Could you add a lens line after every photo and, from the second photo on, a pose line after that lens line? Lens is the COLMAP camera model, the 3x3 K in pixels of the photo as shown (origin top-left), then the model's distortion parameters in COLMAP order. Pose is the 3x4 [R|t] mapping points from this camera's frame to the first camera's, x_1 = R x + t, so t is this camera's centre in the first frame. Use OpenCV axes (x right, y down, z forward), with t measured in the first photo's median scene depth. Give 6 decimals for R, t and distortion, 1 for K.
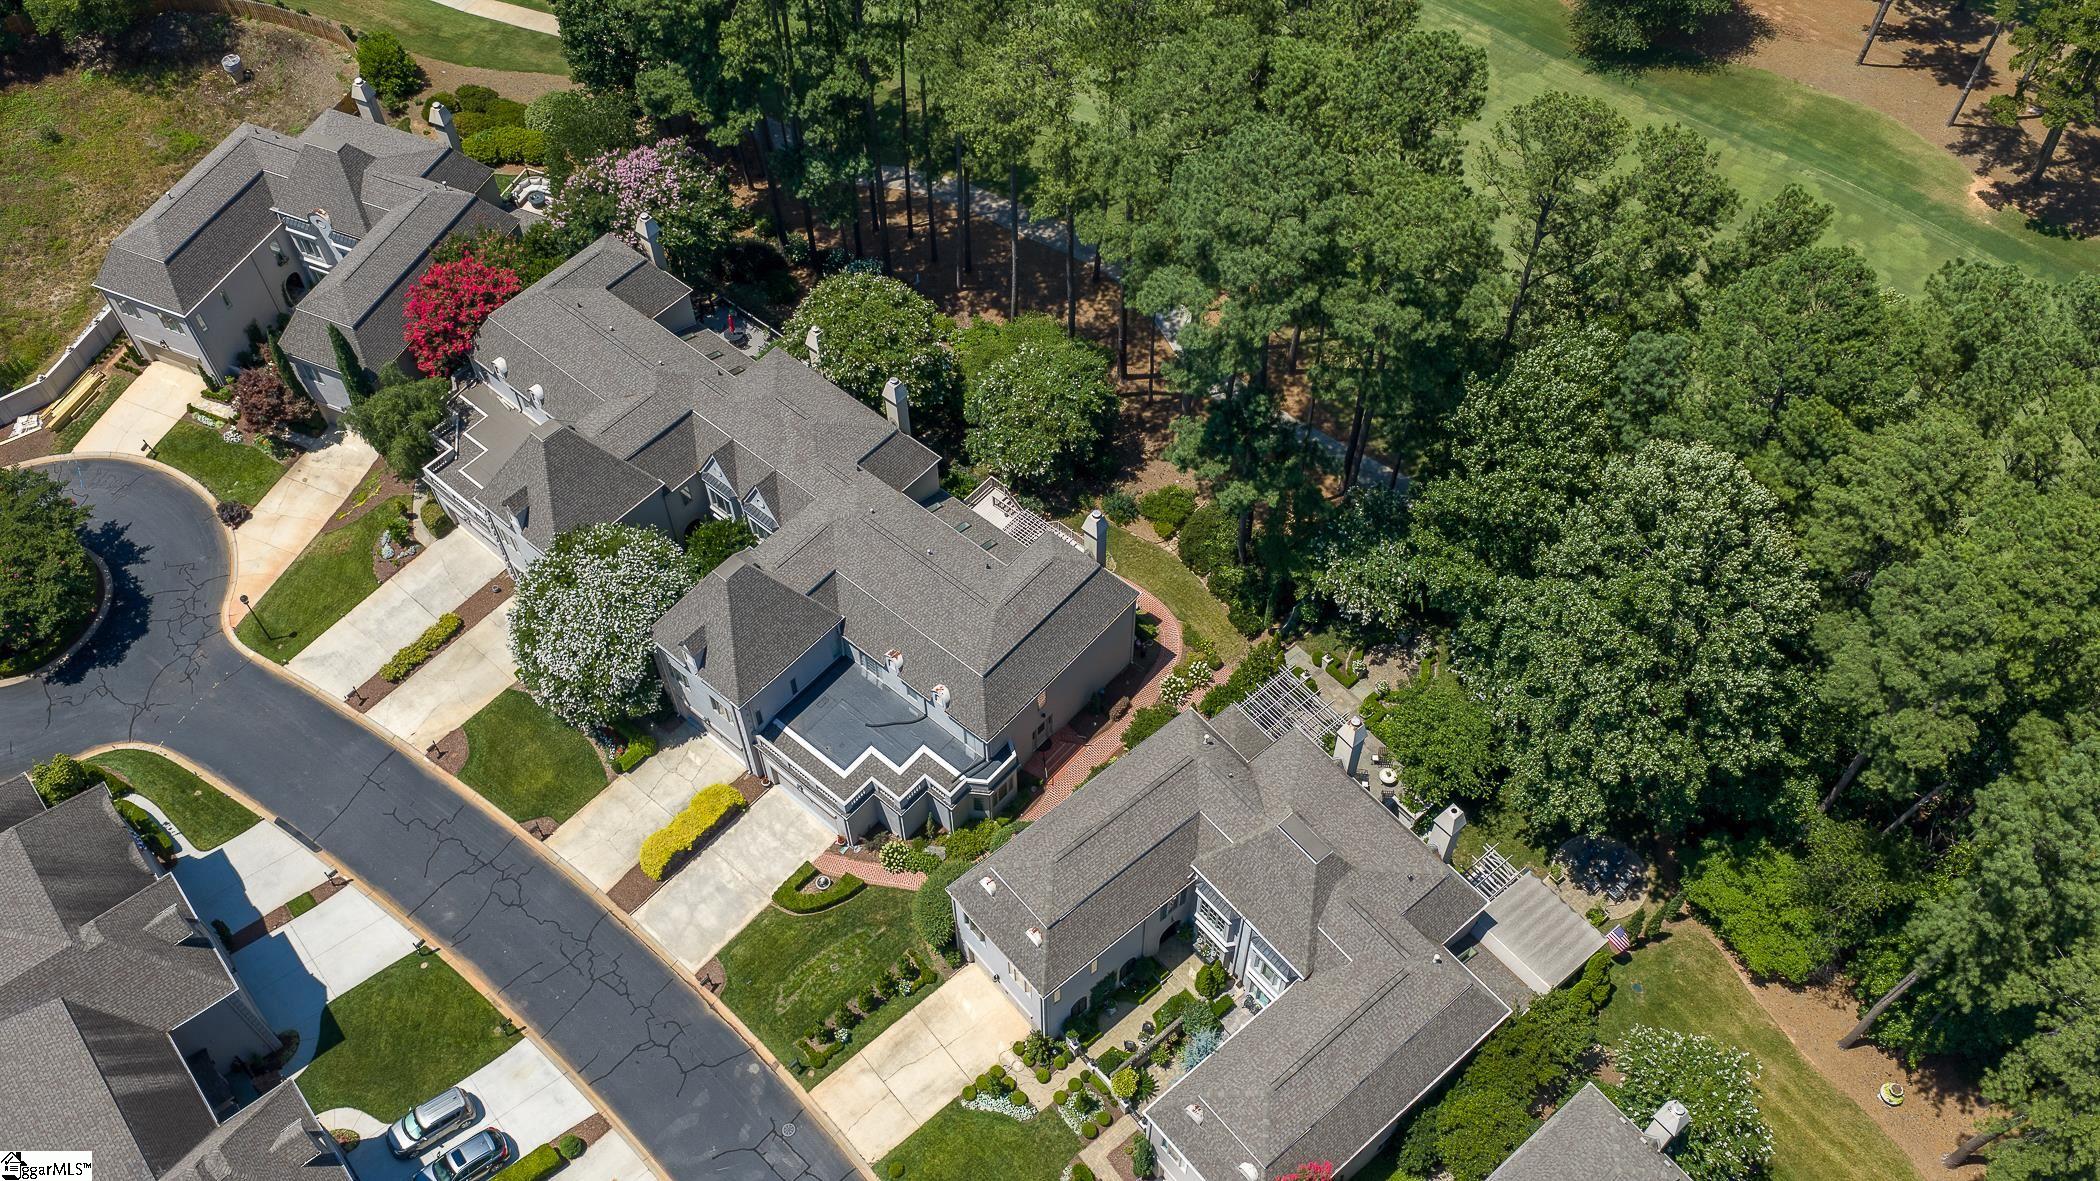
lens RADIAL K [[1802.2, 0, 976.5], [0, 1802.2, 577.0], [0, 0, 1]] dist [0.028944, -0.055288]
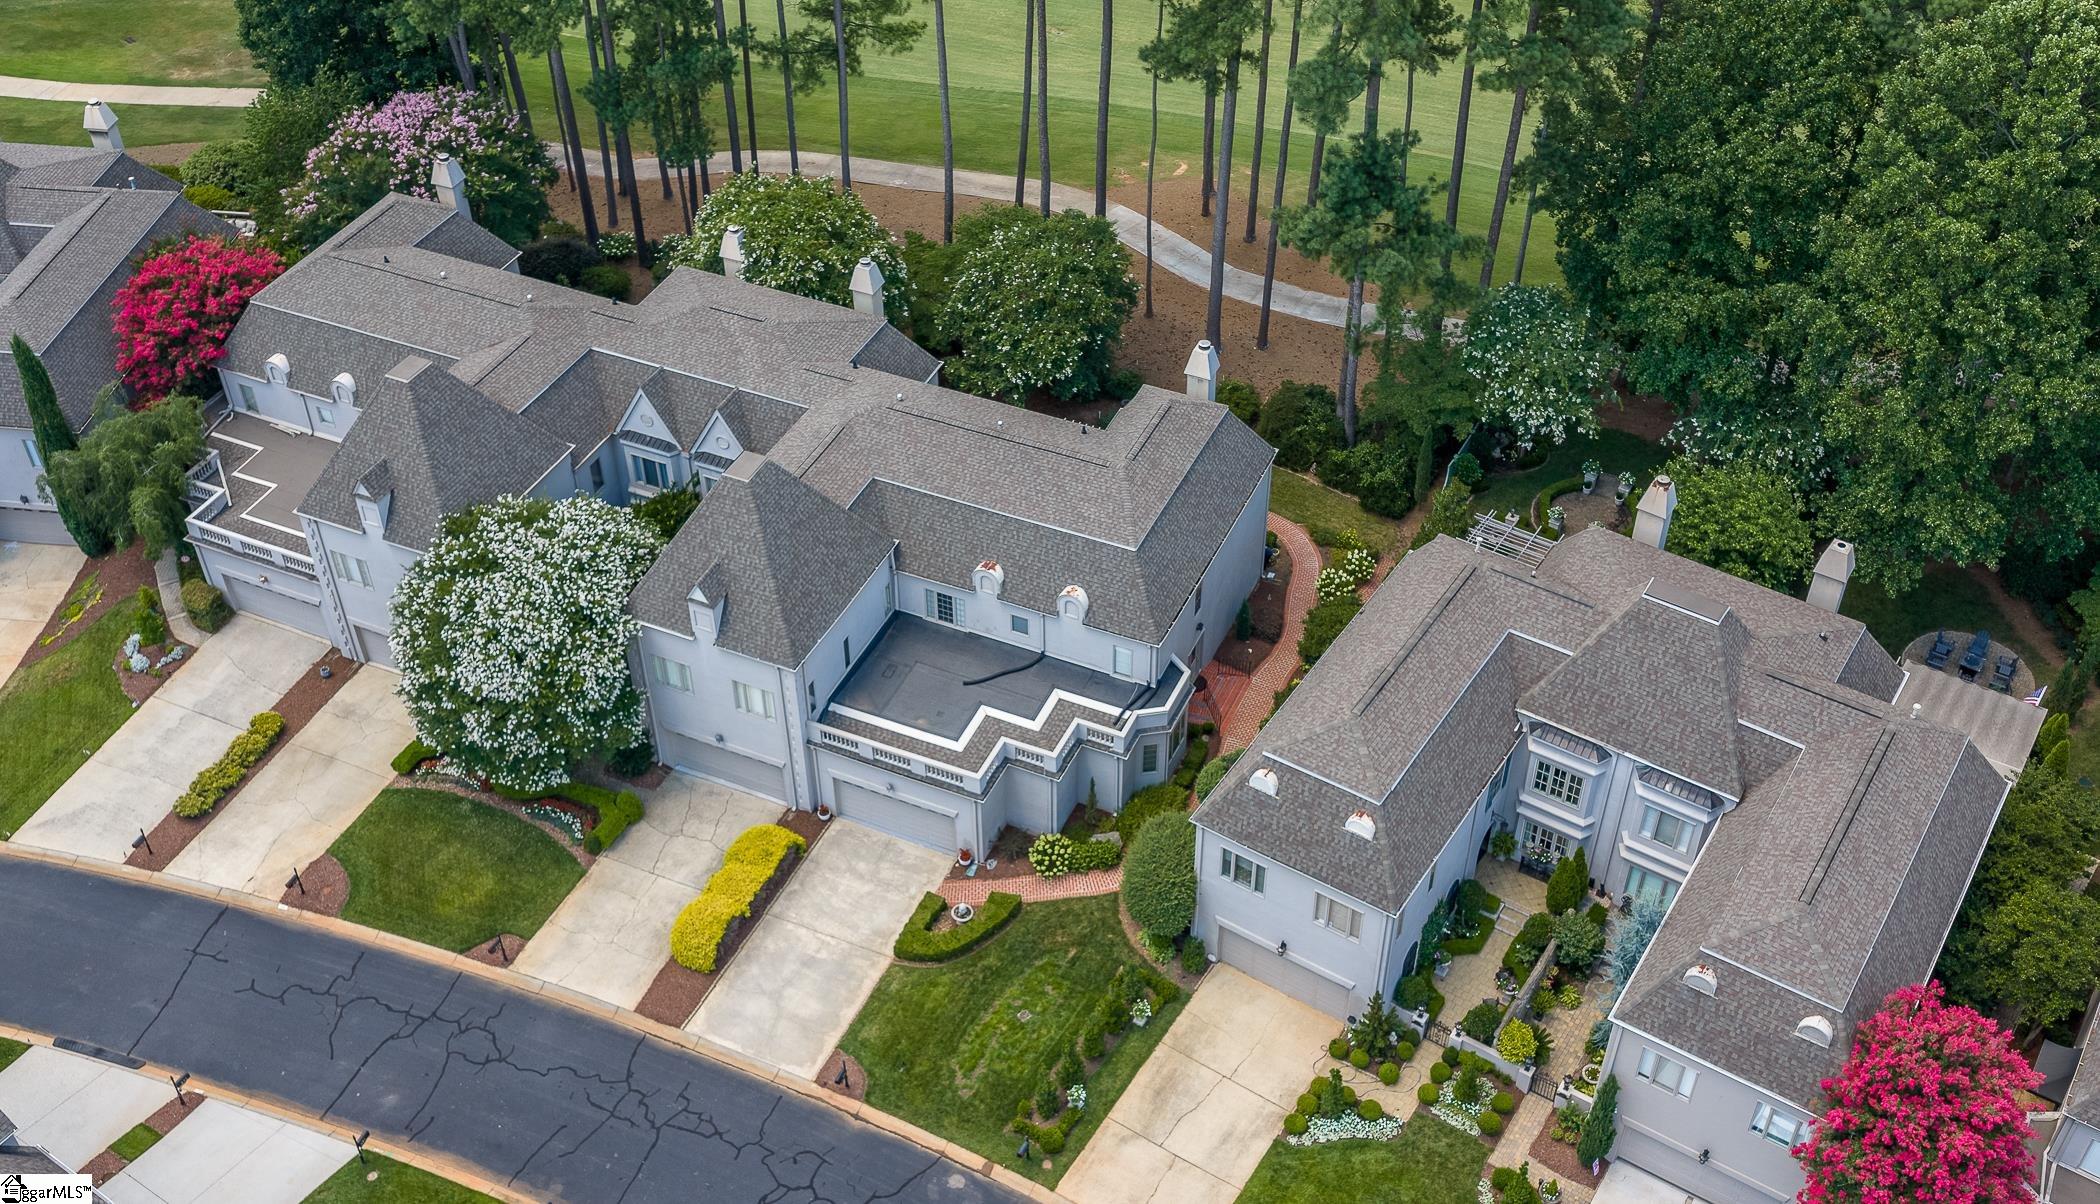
lens RADIAL K [[2163.9, 0, 991.6], [0, 2163.9, 534.5], [0, 0, 1]] dist [0.020478, 0.000000]
pose [[0.958045, -0.171038, 0.229991, -0.229199], [0.221184, 0.951523, -0.213733, 0.204971], [-0.182286, 0.255636, 0.949433, 0.200414]]
